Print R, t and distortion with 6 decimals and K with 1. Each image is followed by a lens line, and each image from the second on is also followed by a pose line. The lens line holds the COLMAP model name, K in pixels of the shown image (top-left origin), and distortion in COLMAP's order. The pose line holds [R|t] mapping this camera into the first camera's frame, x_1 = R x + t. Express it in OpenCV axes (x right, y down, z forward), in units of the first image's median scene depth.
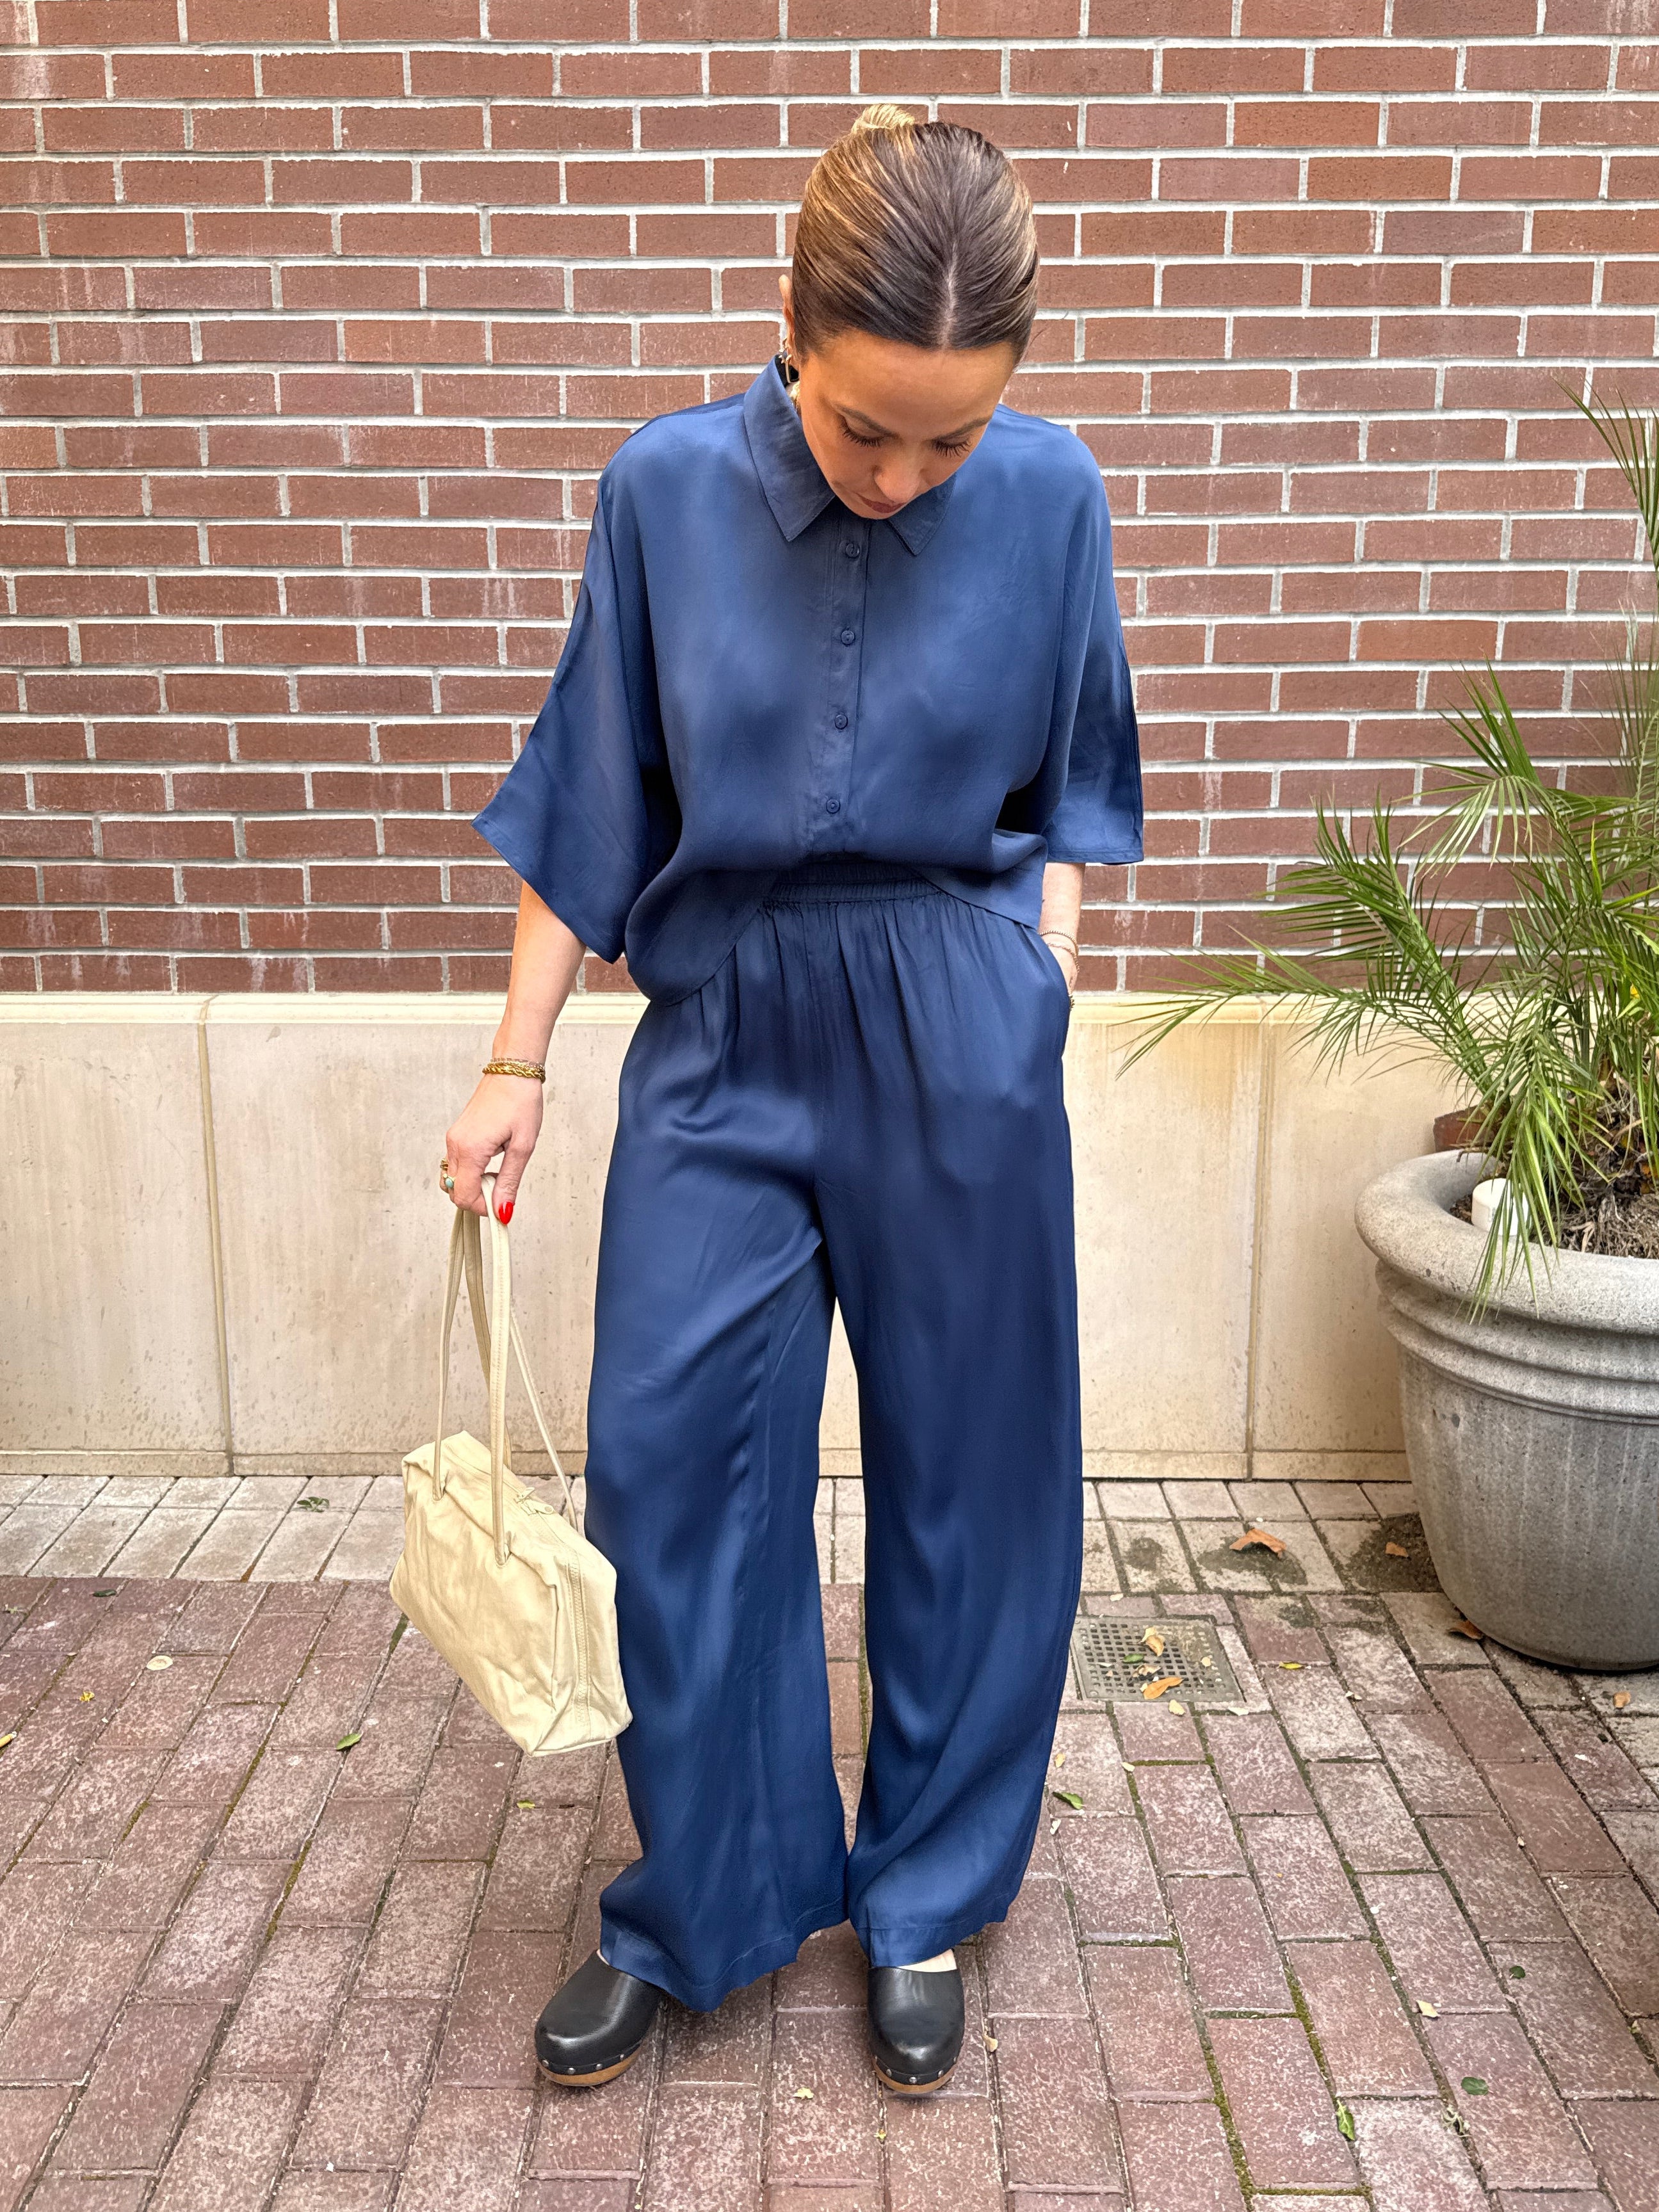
lens RADIAL K [[1769.3, 0, 823.6], [0, 1769.3, 1029.4], [0, 0, 1]] dist [0.099608, -0.191640]
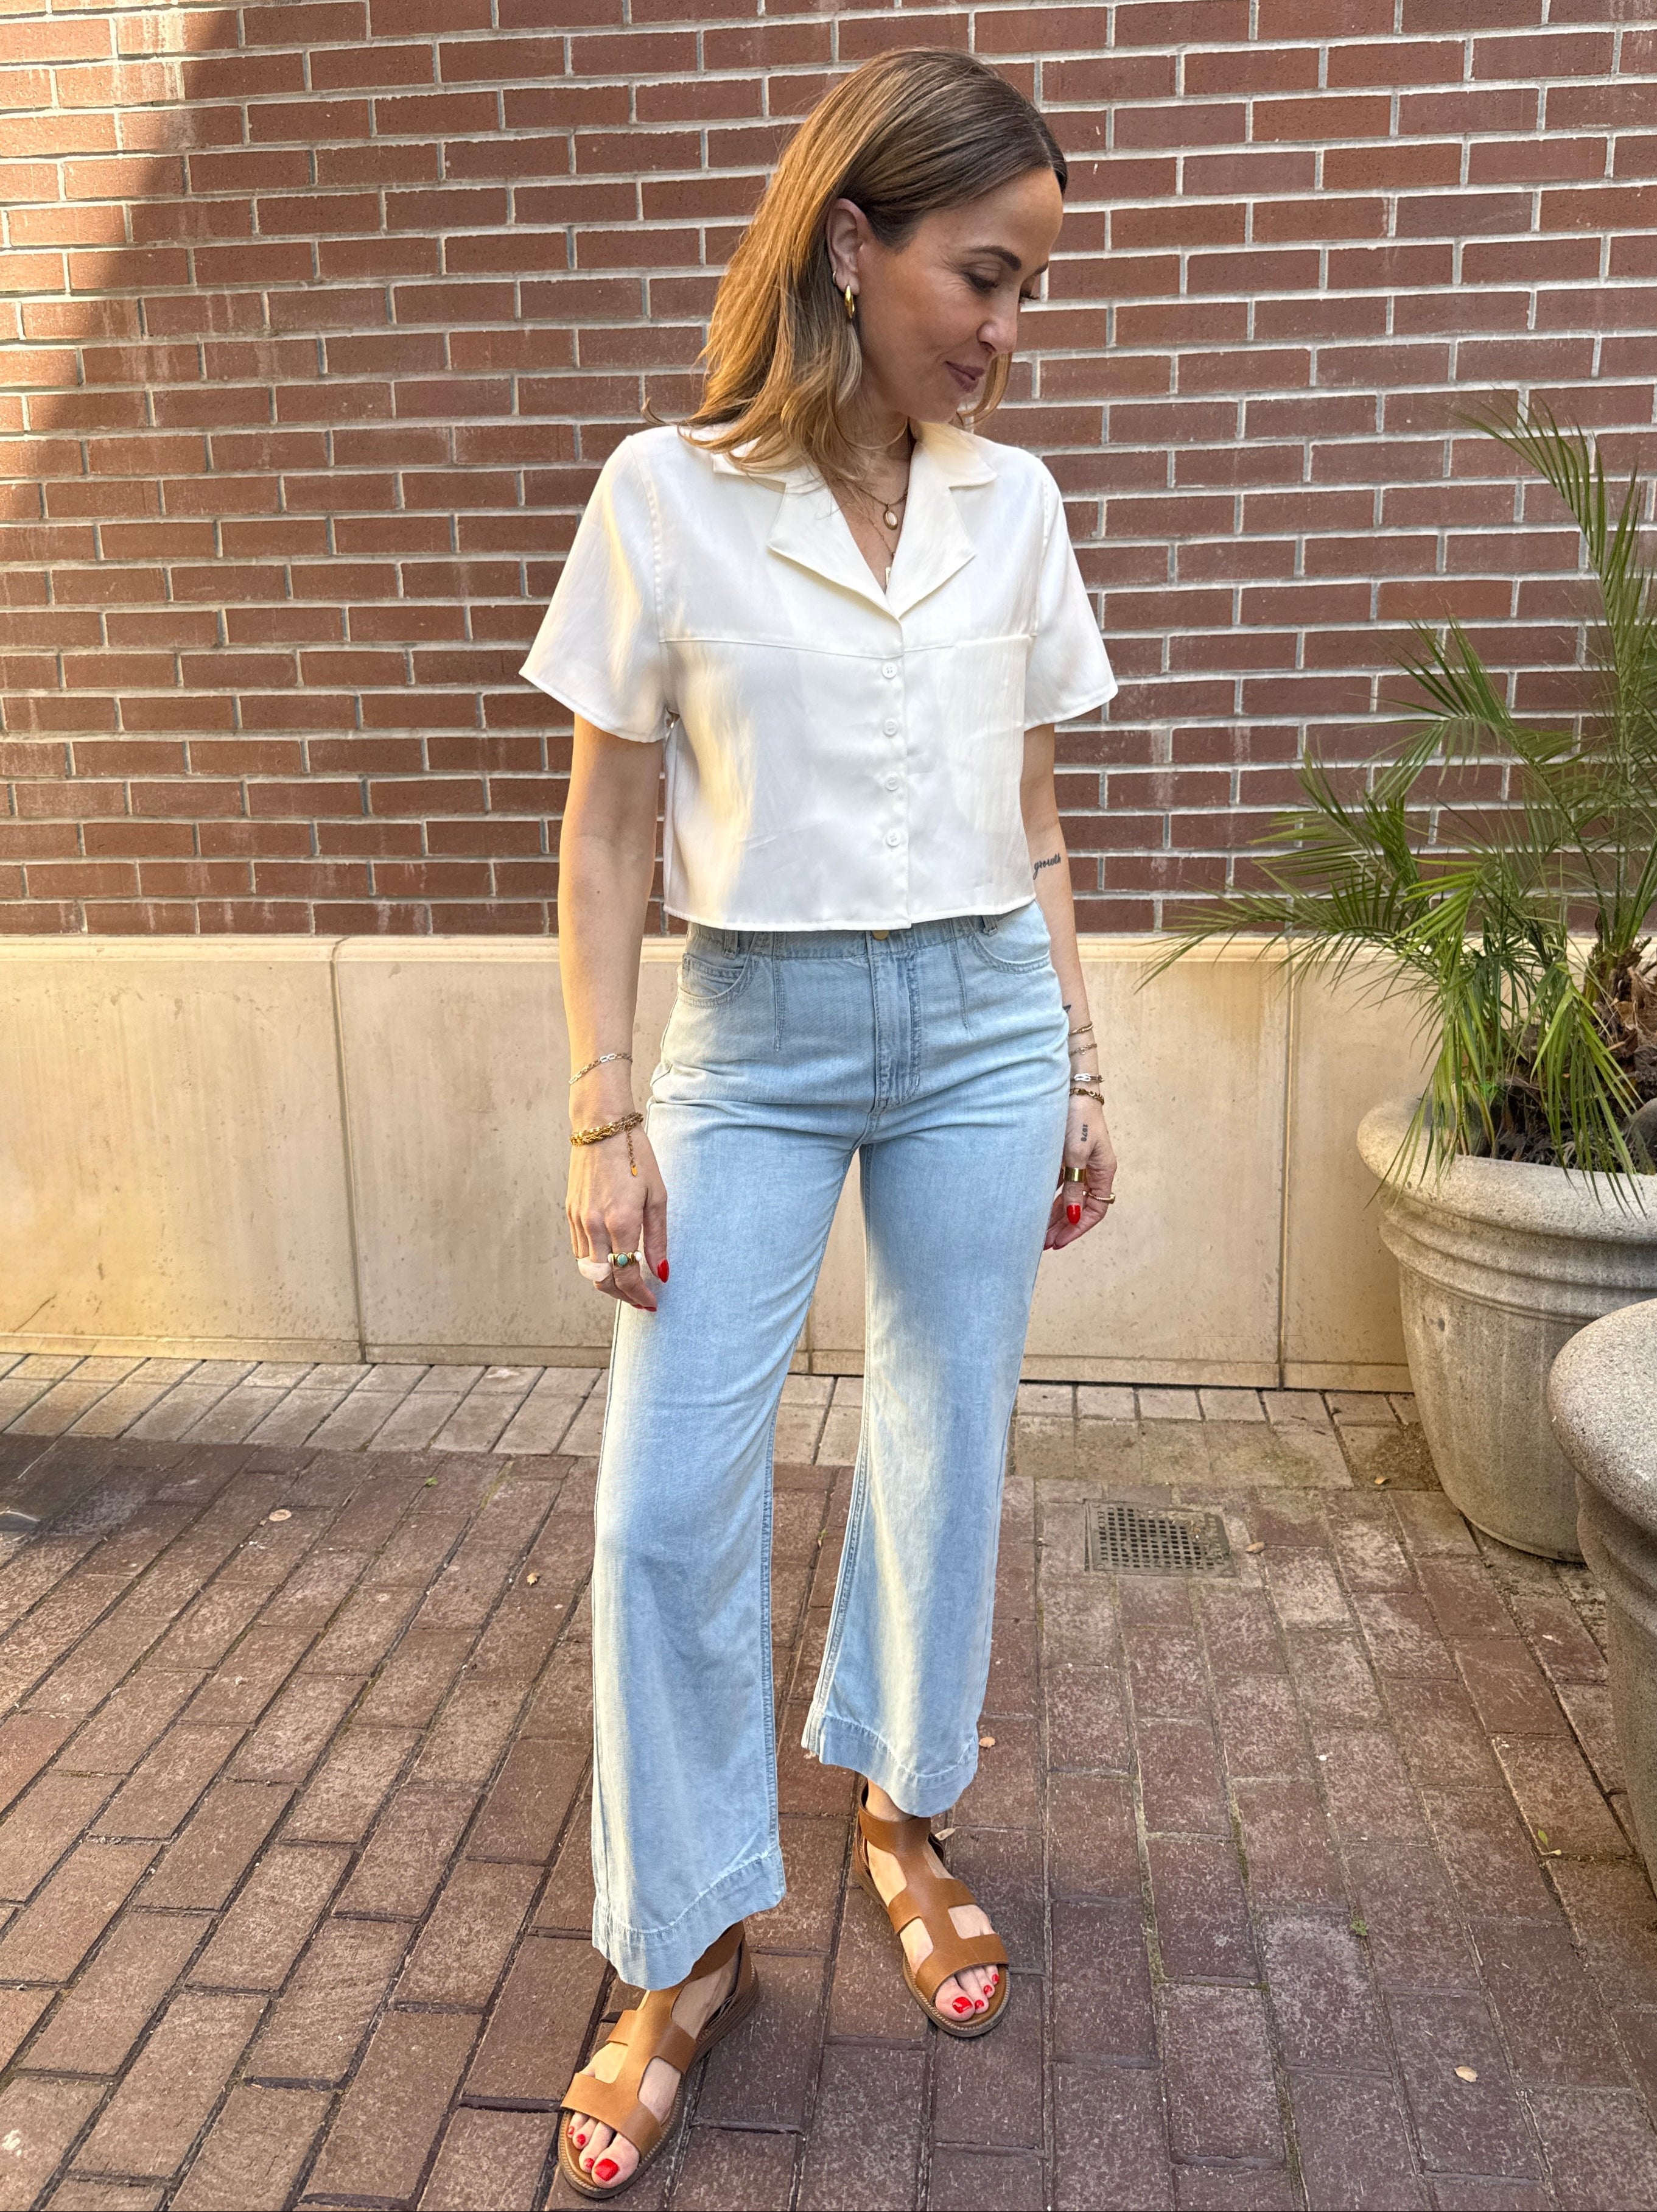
lens RADIAL K [[1670.2, 0, 840.1], [0, 1670.2, 1011.4], [0, 0, 1]] dist [0.141990, -0.314727]
pose [[0.995667, 0.003033, -0.092941, 0.075329], [-0.002239, 0.999960, 0.008655, 0.019231], [0.092963, -0.008410, 0.995634, -0.037761]]
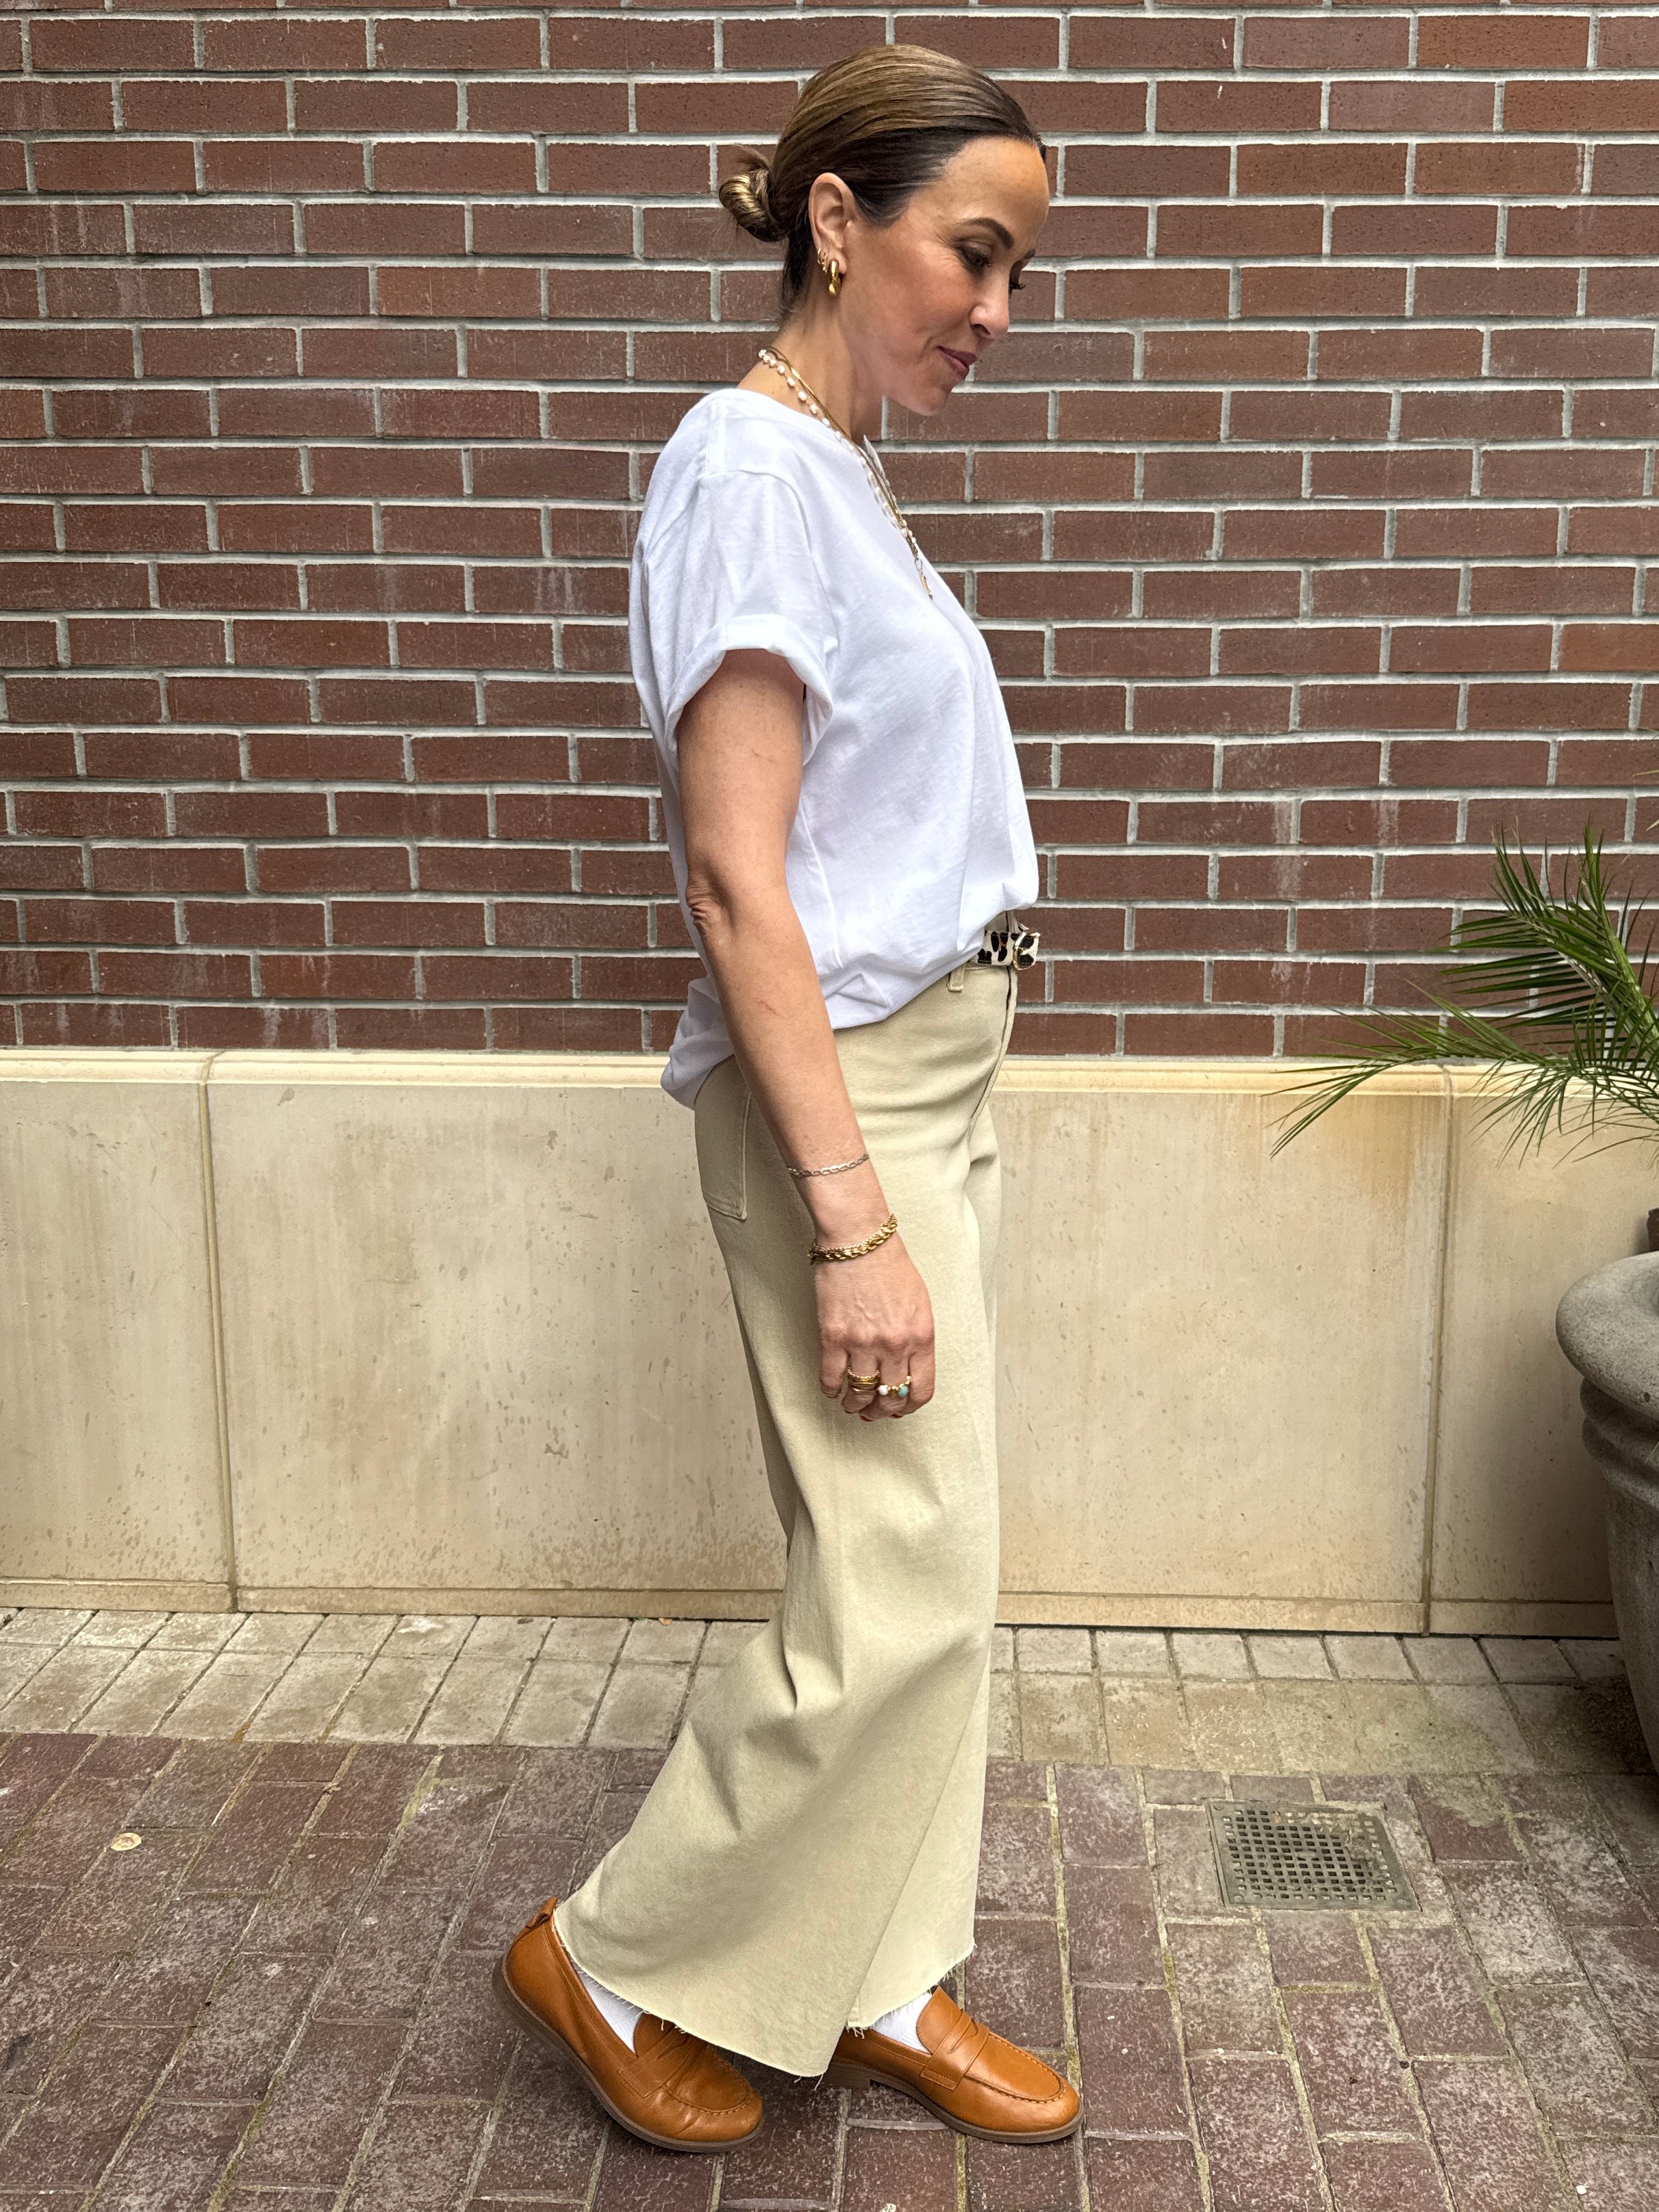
lens RADIAL K [[1935.3, 0, 931.9], [0, 1935.3, 1072.2], [0, 0, 1]] dist [0.043137, -0.072436]
pose [[0.999862, 0.009980, -0.013312, 0.014521], [-0.010206, 0.999803, -0.017010, 0.003474], [0.013140, 0.017143, 0.999767, 0.074928]]
